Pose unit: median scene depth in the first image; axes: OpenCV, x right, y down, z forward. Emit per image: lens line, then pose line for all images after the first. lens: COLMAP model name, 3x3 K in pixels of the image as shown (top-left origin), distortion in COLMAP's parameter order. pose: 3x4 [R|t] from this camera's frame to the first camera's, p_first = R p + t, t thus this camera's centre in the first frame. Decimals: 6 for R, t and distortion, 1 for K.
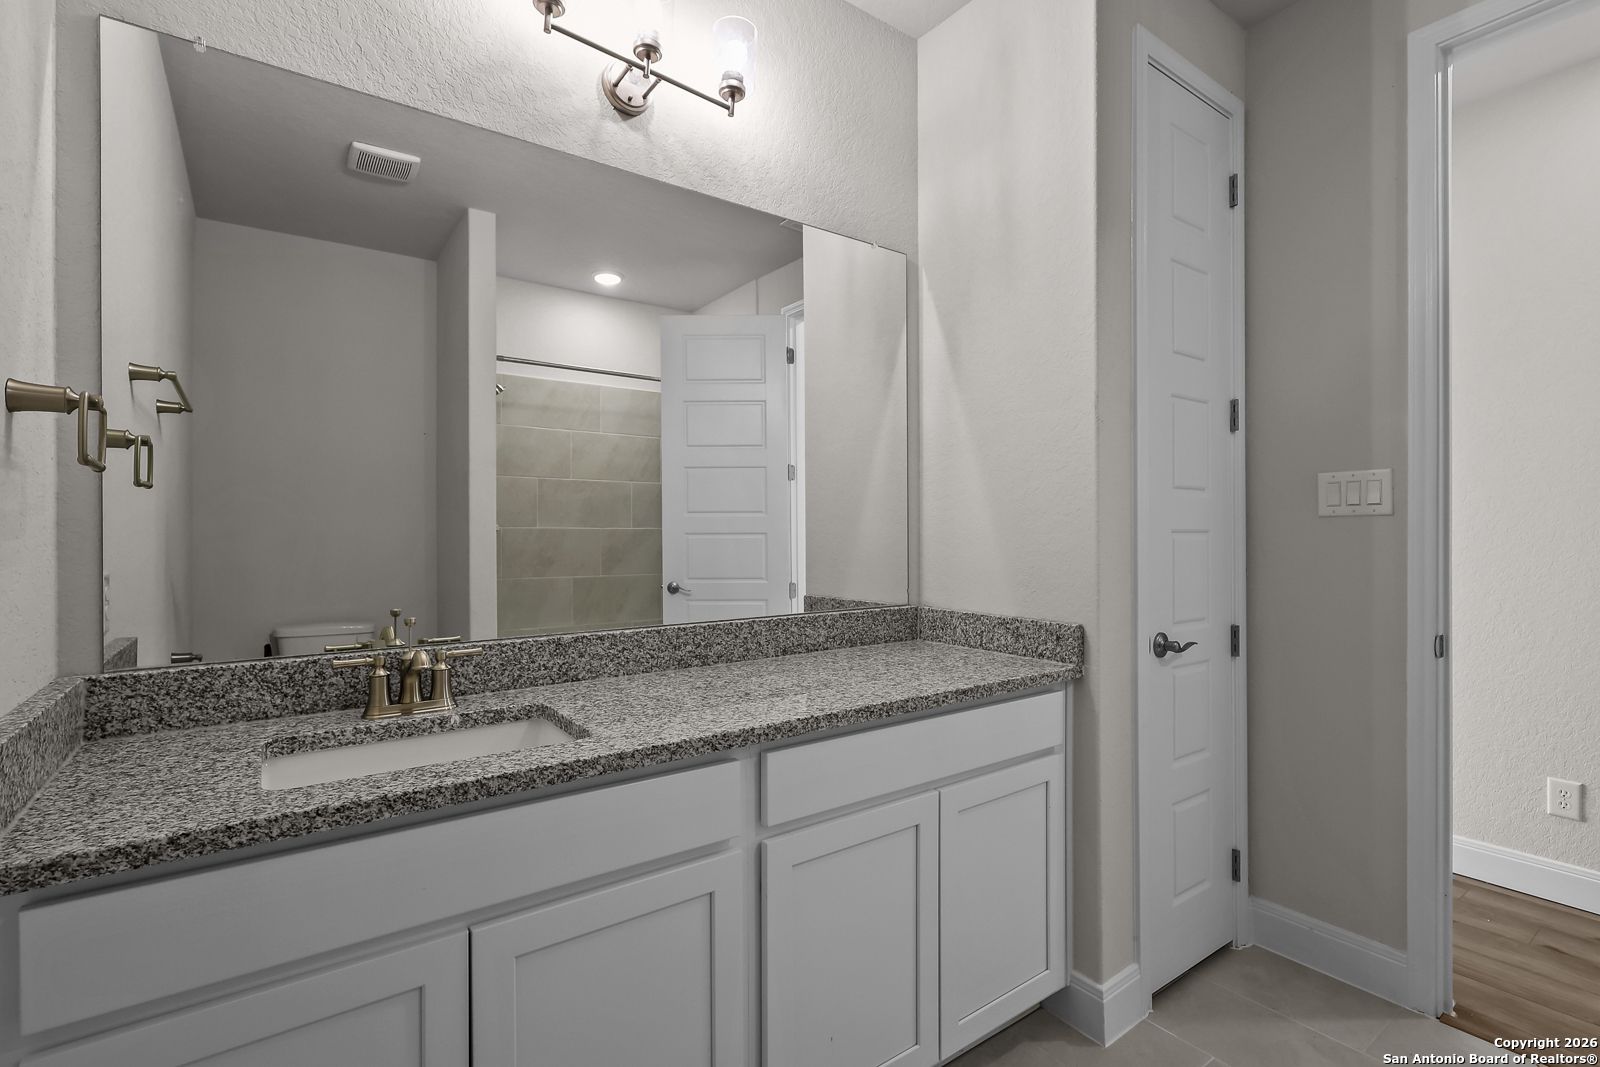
lens RADIAL K [[735.0, 0, 799.0], [0, 735.0, 536.8], [0, 0, 1]] dist [-0.004950, -0.000254]
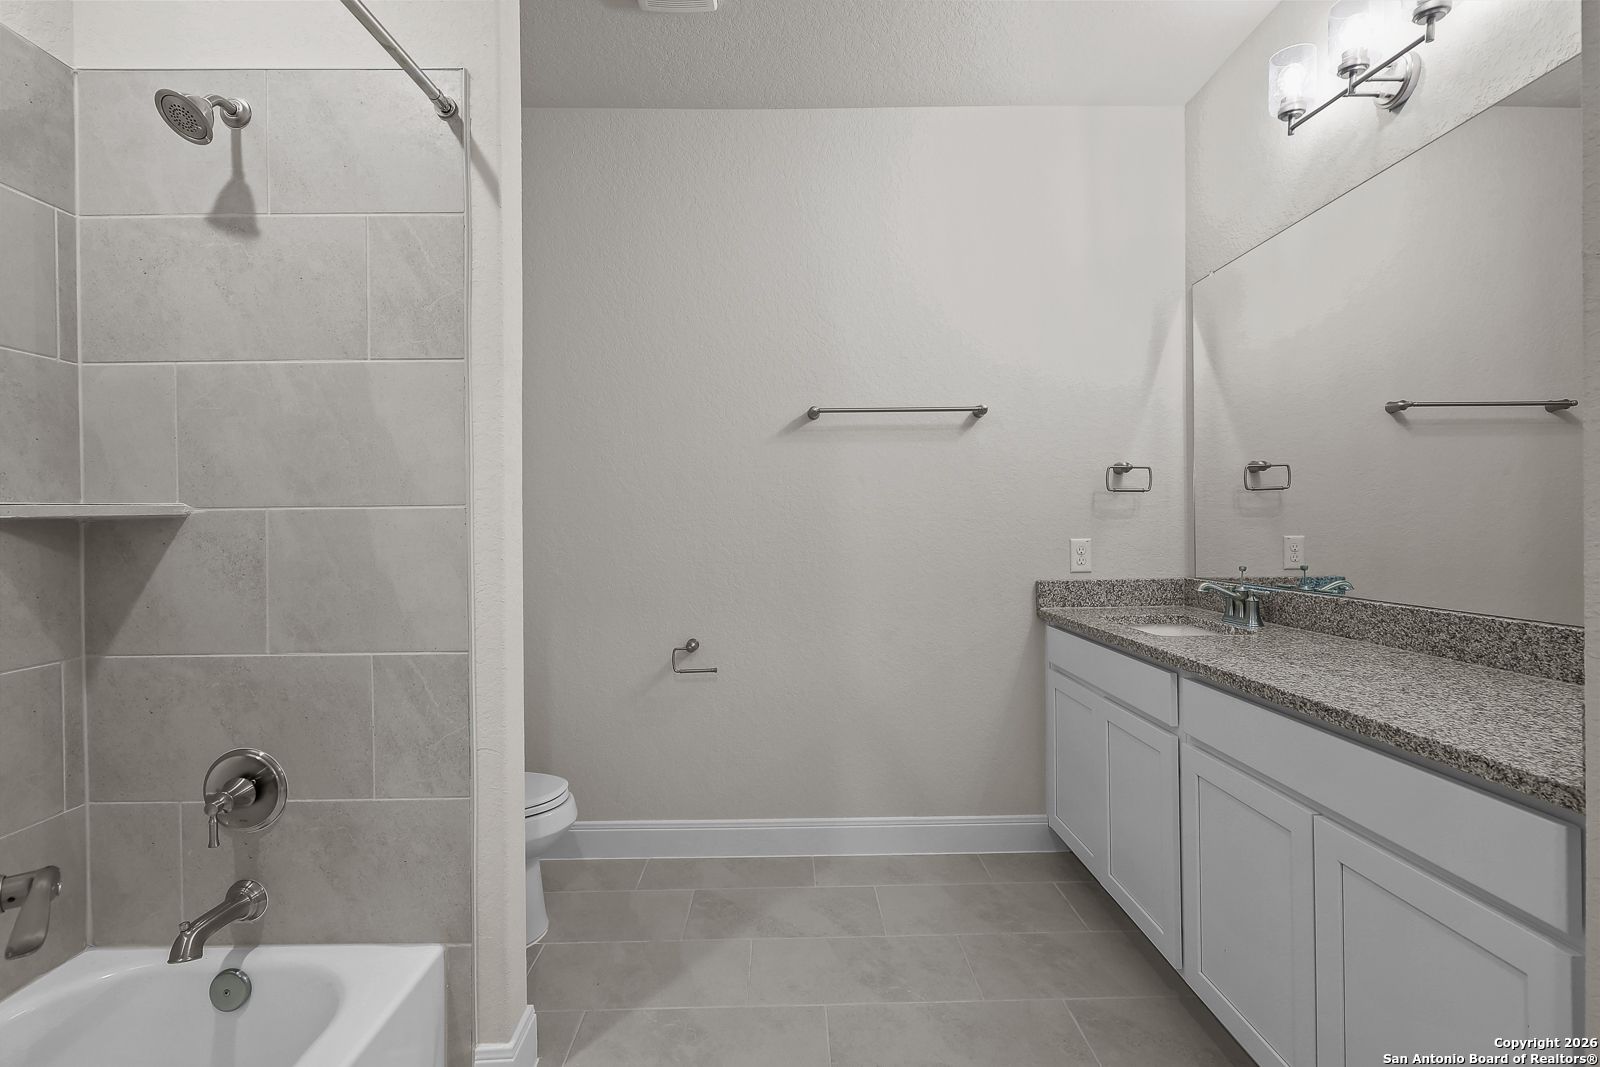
lens RADIAL K [[735.0, 0, 796.3], [0, 735.0, 524.5], [0, 0, 1]] dist [-0.004950, -0.000254]
pose [[-0.573947, 0.010395, -0.818827, 1.120668], [0.009720, 0.999935, 0.005881, -0.001482], [0.818835, -0.004584, -0.574011, 0.910926]]
